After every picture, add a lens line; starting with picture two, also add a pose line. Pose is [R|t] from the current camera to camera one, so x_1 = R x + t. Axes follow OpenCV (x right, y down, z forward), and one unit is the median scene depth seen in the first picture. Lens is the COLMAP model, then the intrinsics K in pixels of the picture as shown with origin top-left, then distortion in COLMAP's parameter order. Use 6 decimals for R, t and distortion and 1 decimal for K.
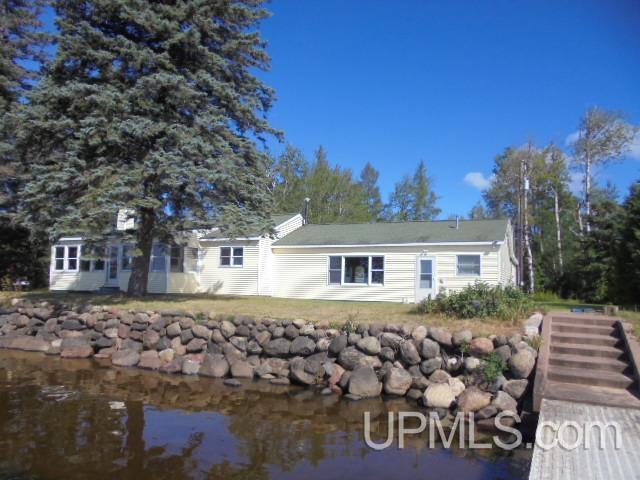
lens RADIAL K [[482.5, 0, 320.2], [0, 482.5, 240.5], [0, 0, 1]] dist [-0.090885, -0.002912]
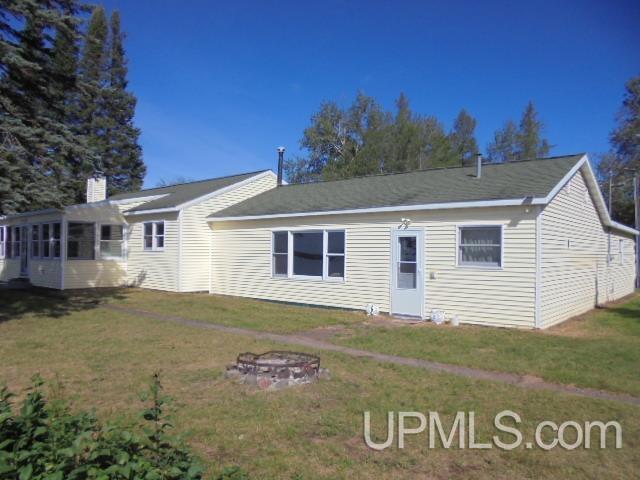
lens RADIAL K [[482.5, 0, 319.3], [0, 482.5, 241.3], [0, 0, 1]] dist [-0.090885, -0.002912]
pose [[0.964169, -0.020237, -0.264517, 0.248702], [0.039315, 0.996976, 0.067030, 0.004501], [0.262361, -0.075028, 0.962049, 0.407615]]
